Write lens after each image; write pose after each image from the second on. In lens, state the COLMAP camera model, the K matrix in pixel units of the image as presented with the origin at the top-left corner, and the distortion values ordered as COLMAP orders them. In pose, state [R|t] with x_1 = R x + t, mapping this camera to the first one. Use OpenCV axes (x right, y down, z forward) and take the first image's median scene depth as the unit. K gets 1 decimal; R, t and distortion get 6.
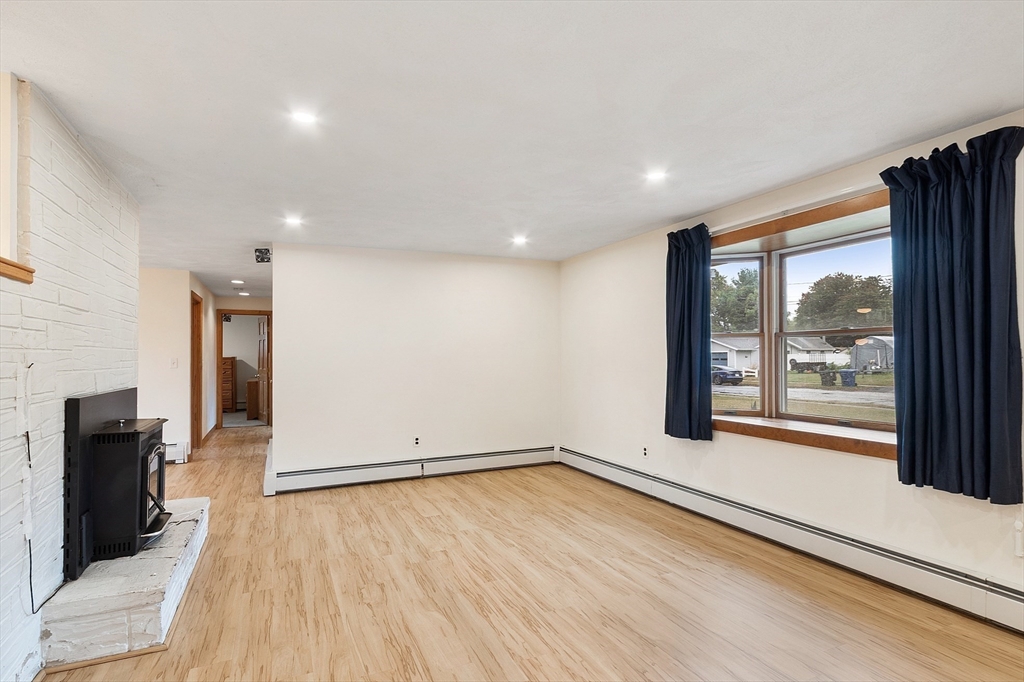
lens RADIAL K [[491.7, 0, 507.5], [0, 491.7, 346.6], [0, 0, 1]] dist [-0.000694, -0.000268]
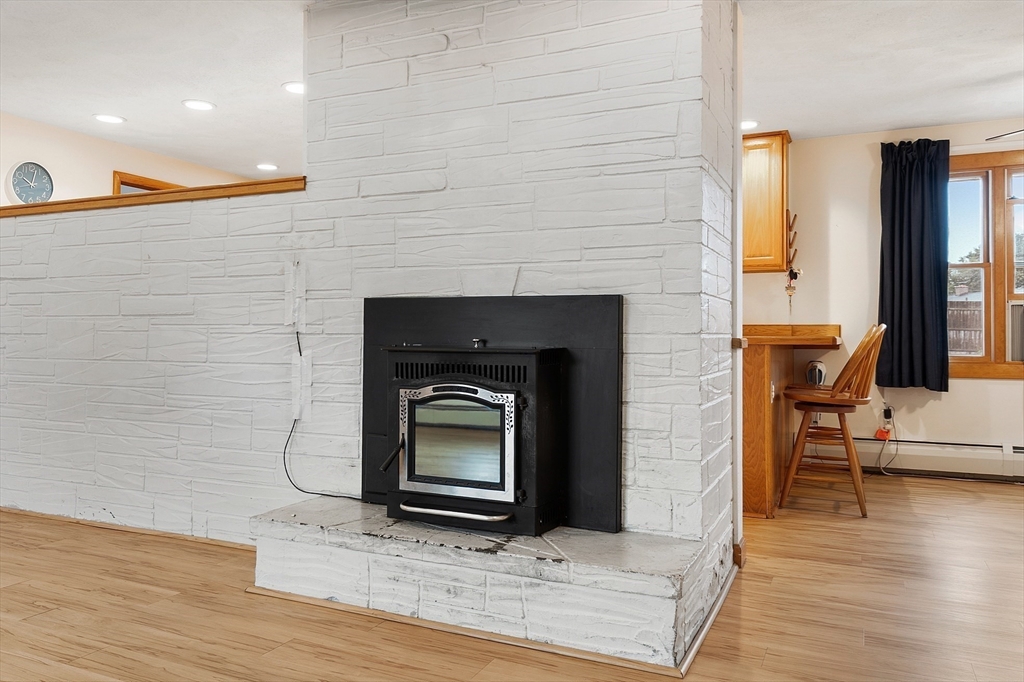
lens RADIAL K [[796.5, 0, 509.2], [0, 796.5, 320.2], [0, 0, 1]] dist [-0.004738, -0.003451]
pose [[-0.772259, -0.010495, -0.635221, -0.093974], [0.012423, 0.999423, -0.031615, 0.111193], [0.635186, -0.032306, -0.771683, 1.304015]]
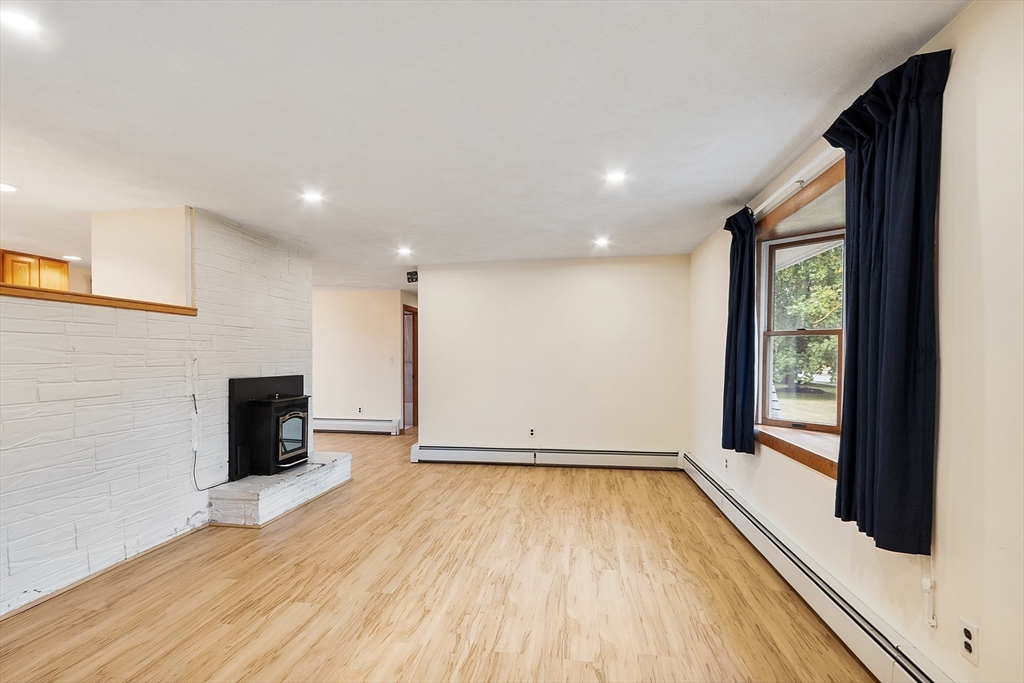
lens RADIAL K [[518.0, 0, 506.8], [0, 518.0, 356.6], [0, 0, 1]] dist [0.002408, 0.000507]
pose [[0.838838, 0.007074, -0.544336, 0.545336], [0.004718, 0.999784, 0.020264, -0.003792], [0.544361, -0.019567, 0.838623, -0.011070]]
